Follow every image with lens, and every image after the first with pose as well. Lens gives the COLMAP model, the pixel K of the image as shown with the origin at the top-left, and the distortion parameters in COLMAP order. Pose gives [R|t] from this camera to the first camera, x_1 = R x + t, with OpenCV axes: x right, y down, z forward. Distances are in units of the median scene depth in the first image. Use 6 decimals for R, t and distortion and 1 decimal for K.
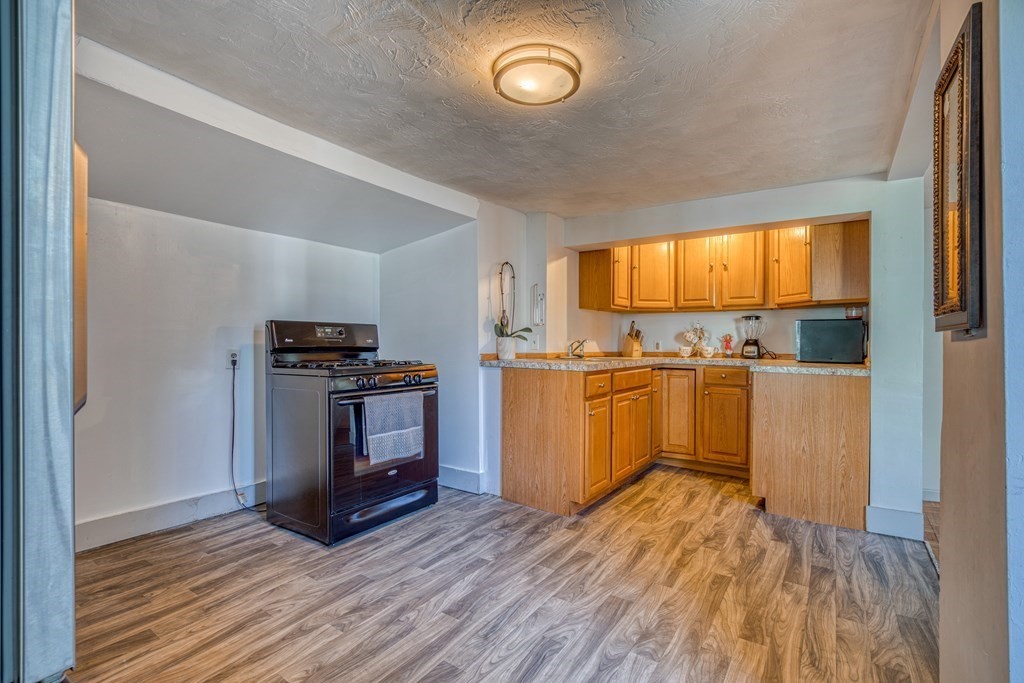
lens RADIAL K [[468.9, 0, 532.0], [0, 468.9, 342.8], [0, 0, 1]] dist [-0.018440, 0.001819]
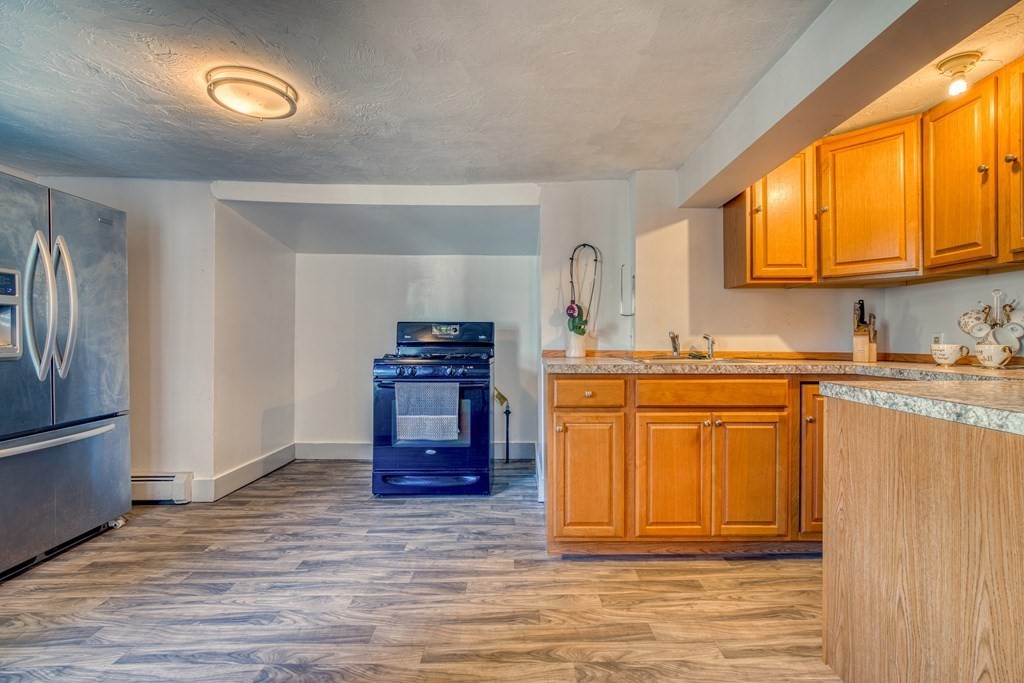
lens RADIAL K [[468.9, 0, 527.4], [0, 468.9, 343.2], [0, 0, 1]] dist [-0.018440, 0.001819]
pose [[0.558246, 0.001685, -0.829673, 0.765414], [-0.000546, 0.999998, 0.001663, 0.010088], [0.829675, -0.000476, 0.558246, 0.551242]]
